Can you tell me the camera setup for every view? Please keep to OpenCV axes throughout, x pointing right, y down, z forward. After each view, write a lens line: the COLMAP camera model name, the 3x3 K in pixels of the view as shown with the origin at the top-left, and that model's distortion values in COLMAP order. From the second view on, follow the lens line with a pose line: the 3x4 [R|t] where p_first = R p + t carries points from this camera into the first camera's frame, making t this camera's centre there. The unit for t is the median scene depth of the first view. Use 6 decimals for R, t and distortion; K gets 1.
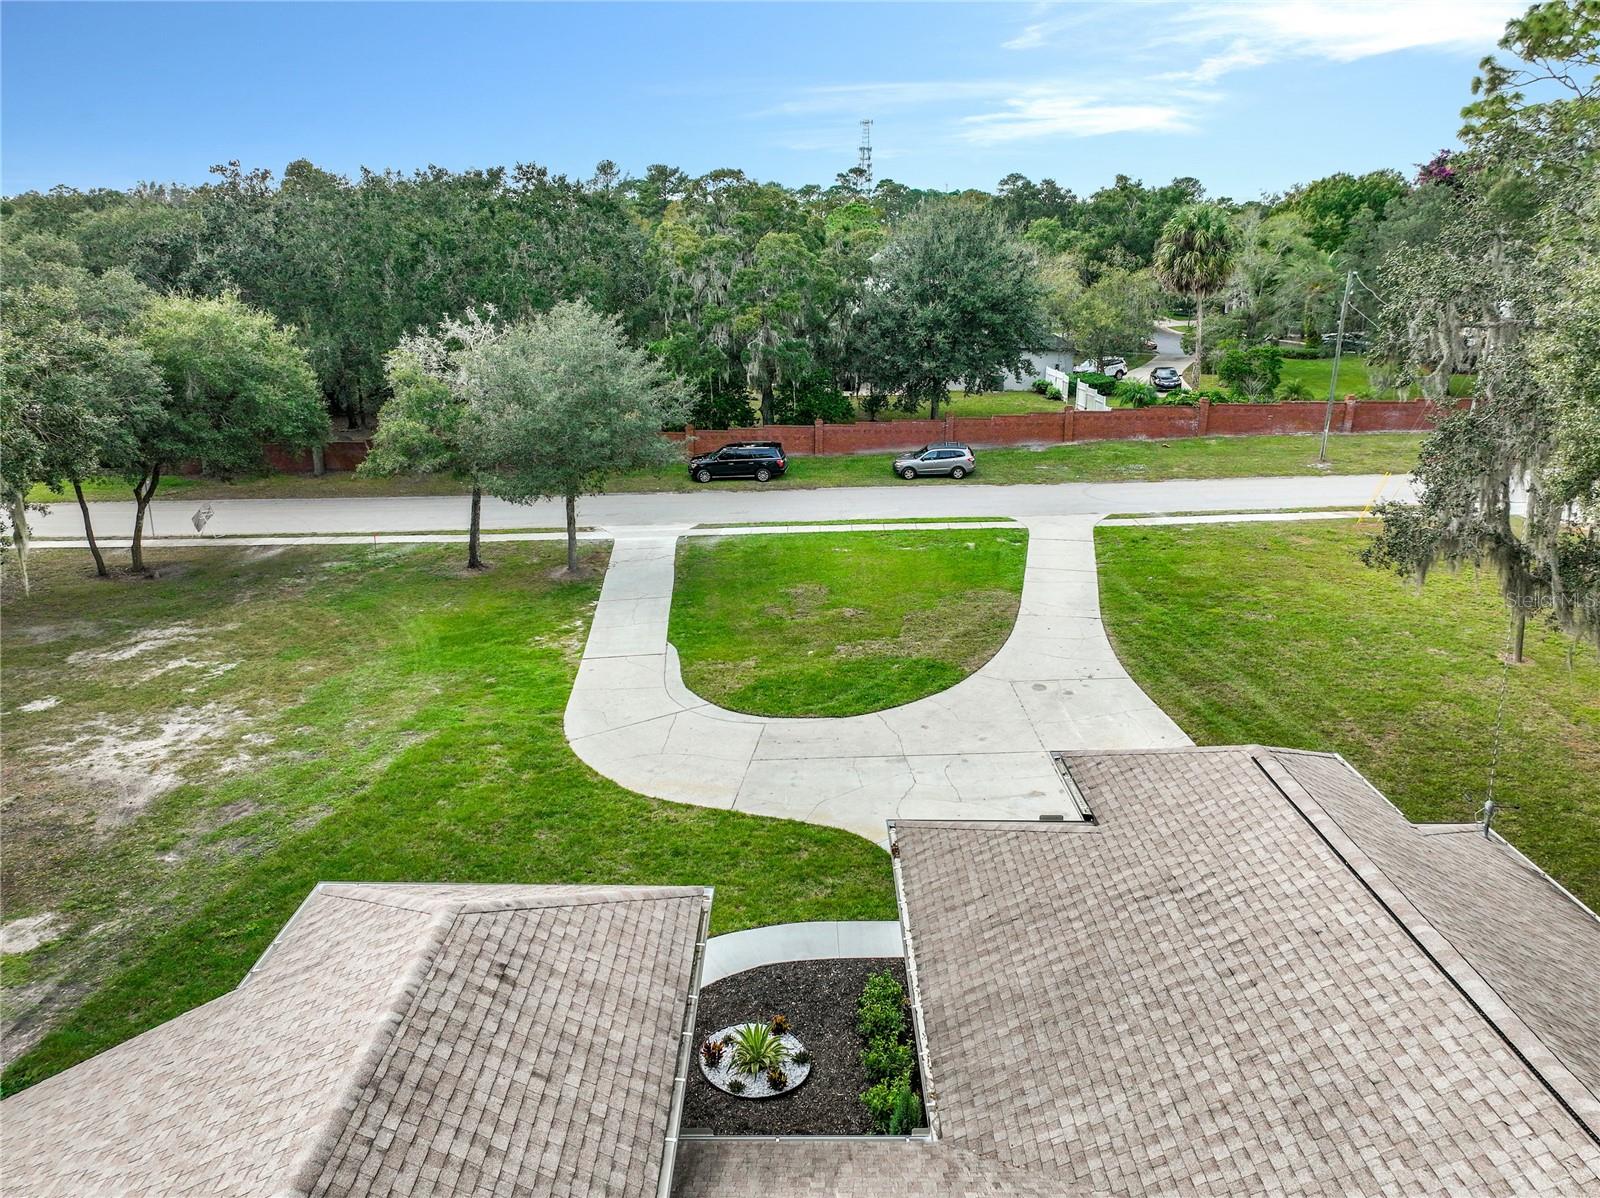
lens RADIAL K [[1129.7, 0, 807.2], [0, 1129.7, 605.0], [0, 0, 1]] dist [0.004618, 0.004970]
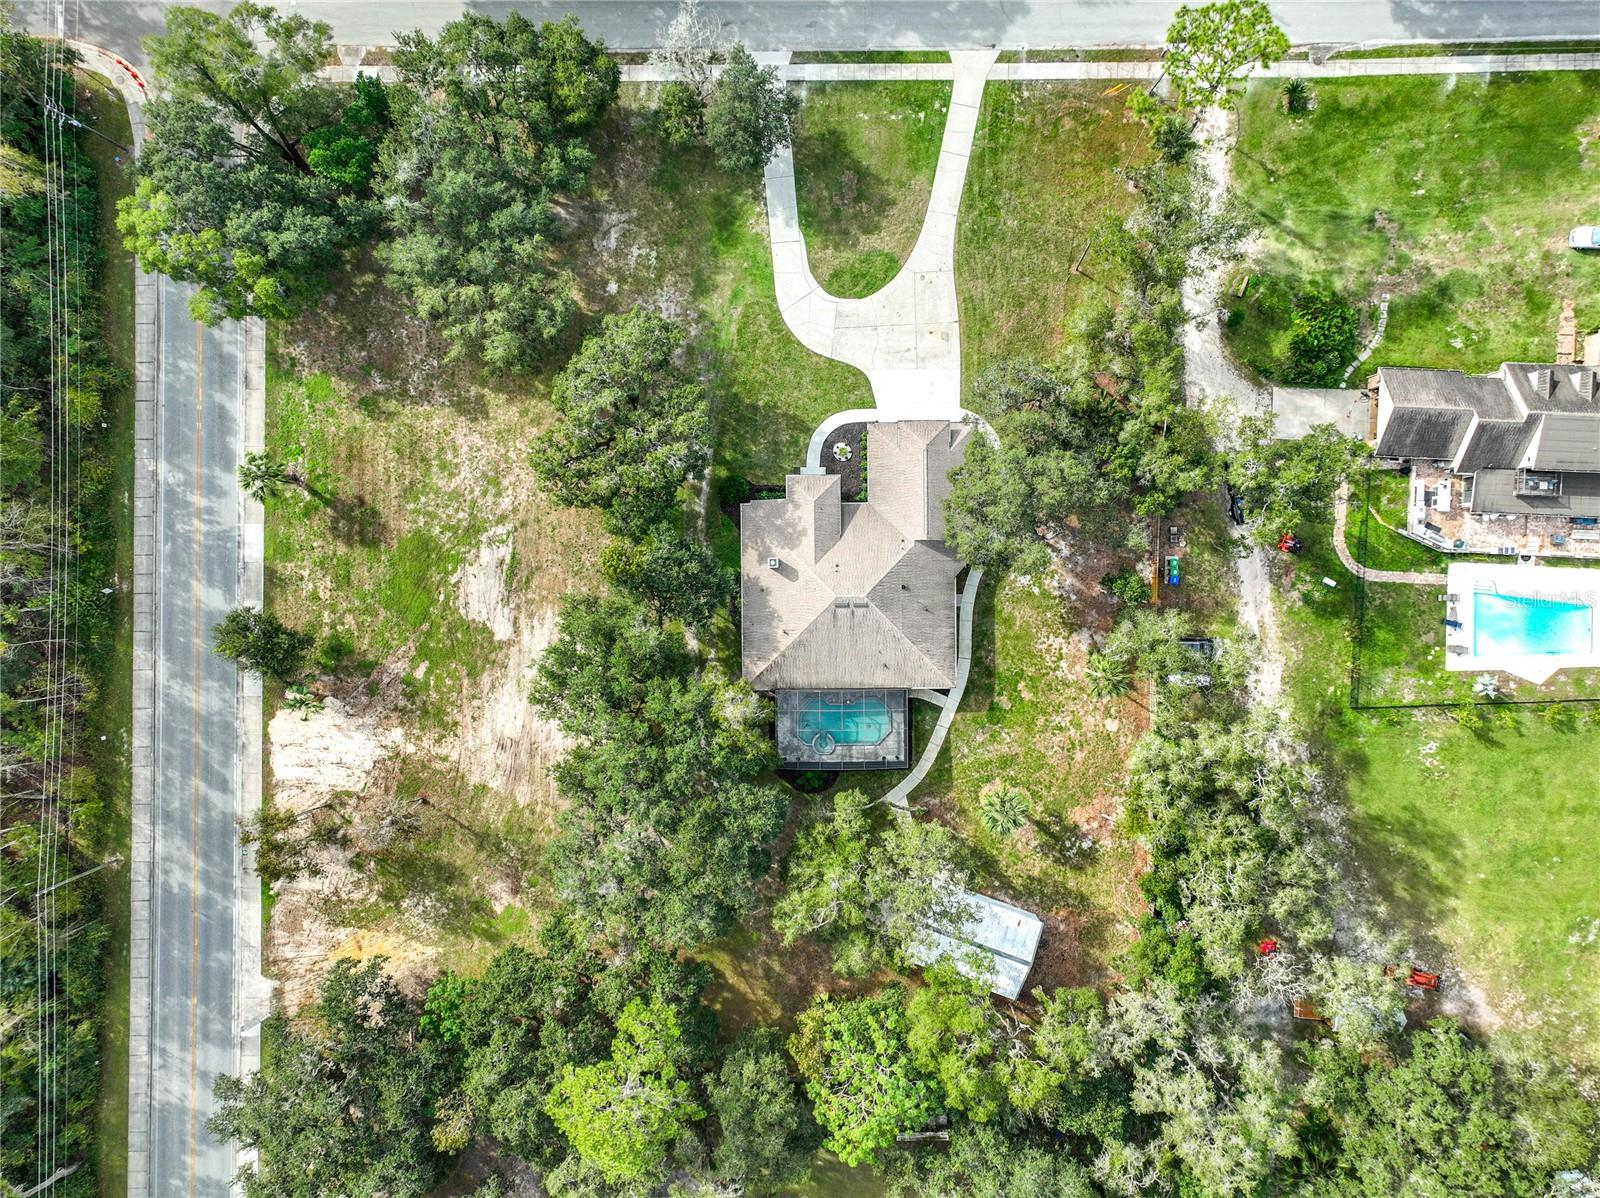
lens RADIAL K [[1129.7, 0, 804.1], [0, 1129.7, 600.2], [0, 0, 1]] dist [0.004618, 0.004970]
pose [[0.999928, -0.009858, -0.006845, -0.117207], [0.009398, 0.288506, 0.957432, -2.756363], [-0.007463, -0.957427, 0.288578, -0.794833]]
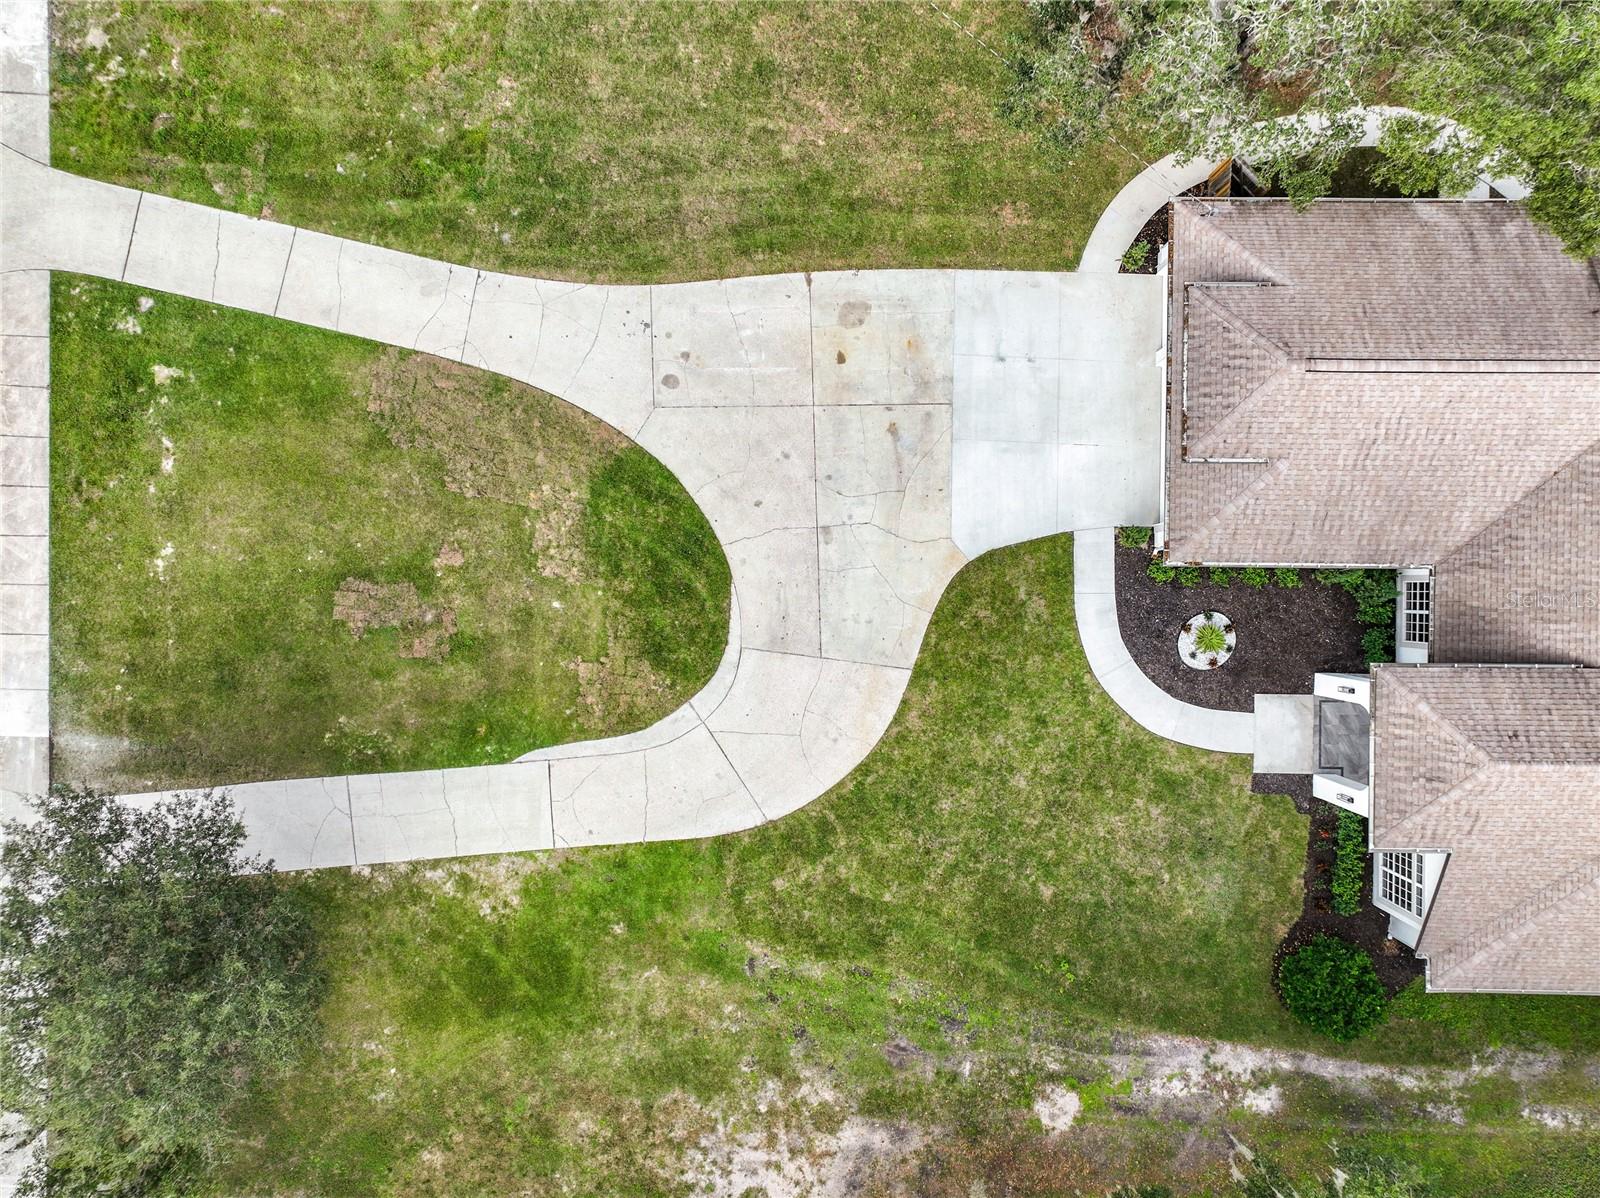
lens RADIAL K [[1129.7, 0, 798.2], [0, 1129.7, 594.0], [0, 0, 1]] dist [0.004618, 0.004970]
pose [[0.007207, -0.999934, -0.008994, 0.024000], [0.295366, -0.006464, 0.955362, -0.882185], [-0.955357, -0.009542, 0.295300, 0.597803]]
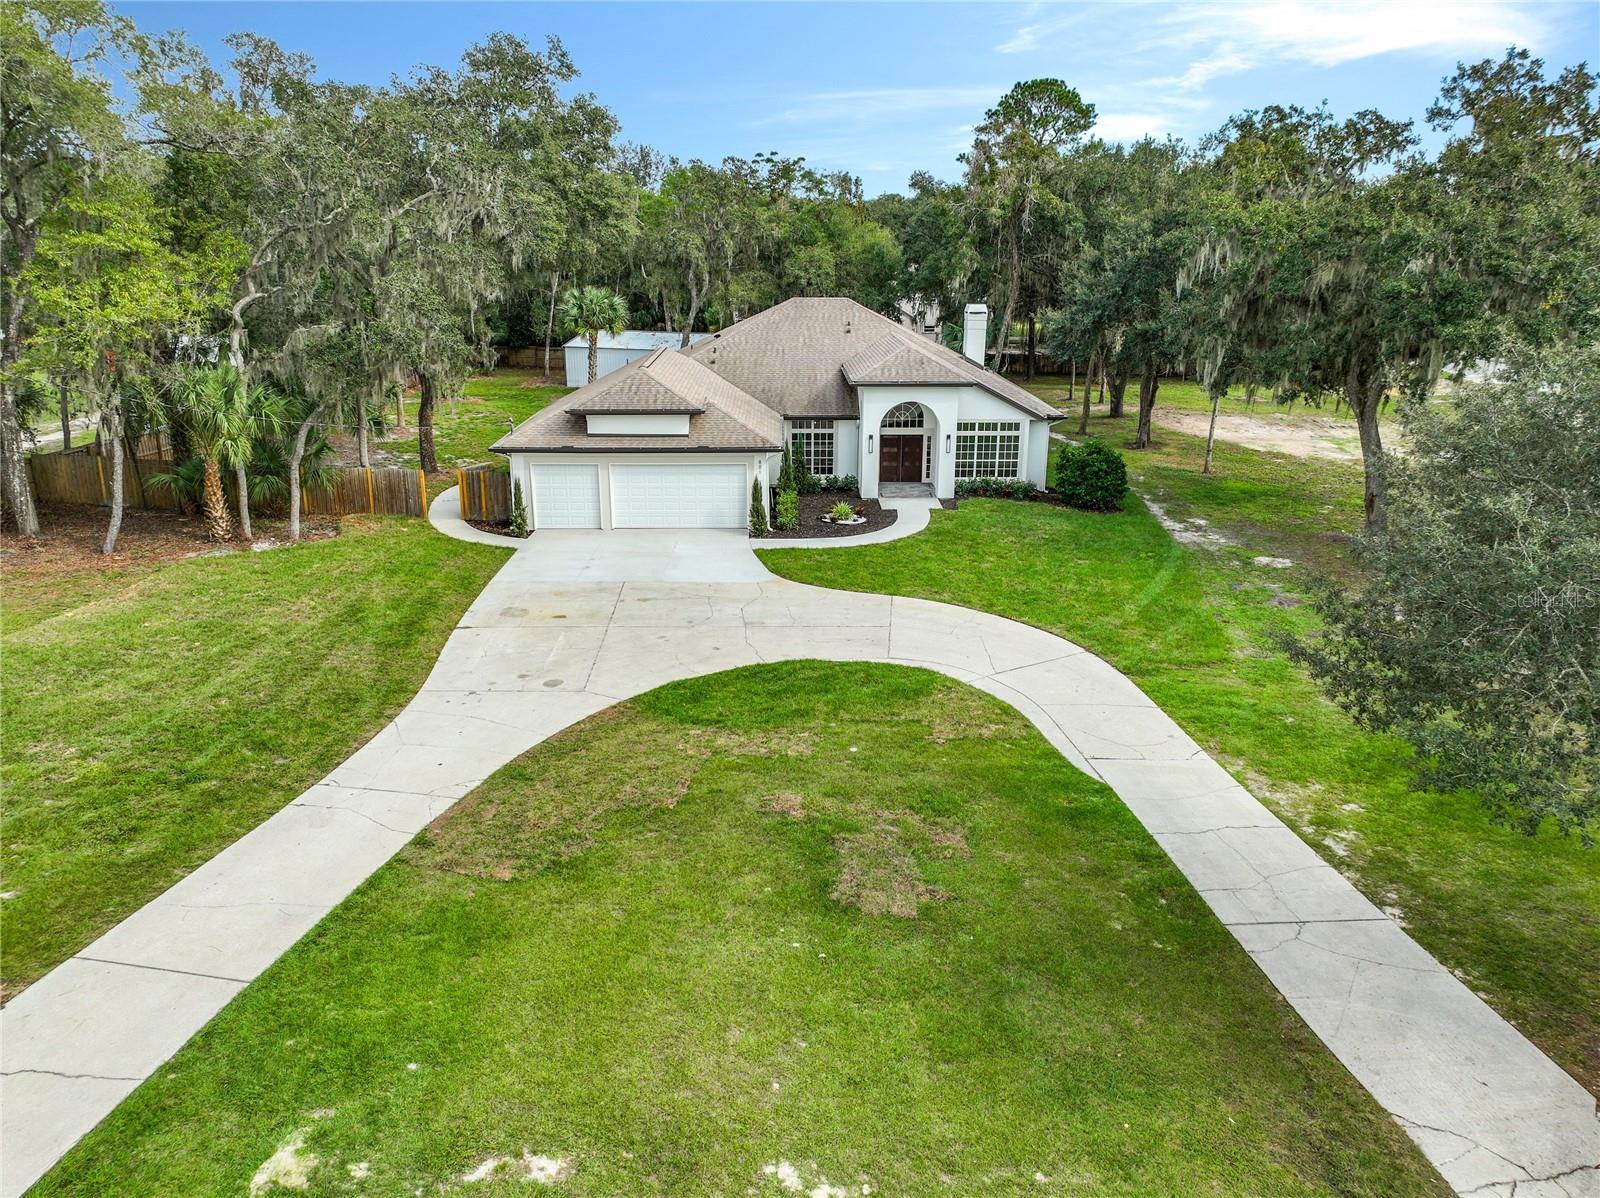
lens RADIAL K [[1129.7, 0, 809.3], [0, 1129.7, 593.6], [0, 0, 1]] dist [0.004618, 0.004970]
pose [[-0.999442, 0.001448, -0.033368, 0.054637], [-0.017637, 0.825536, 0.564074, -0.430429], [0.028363, 0.564348, -0.825050, 1.643942]]
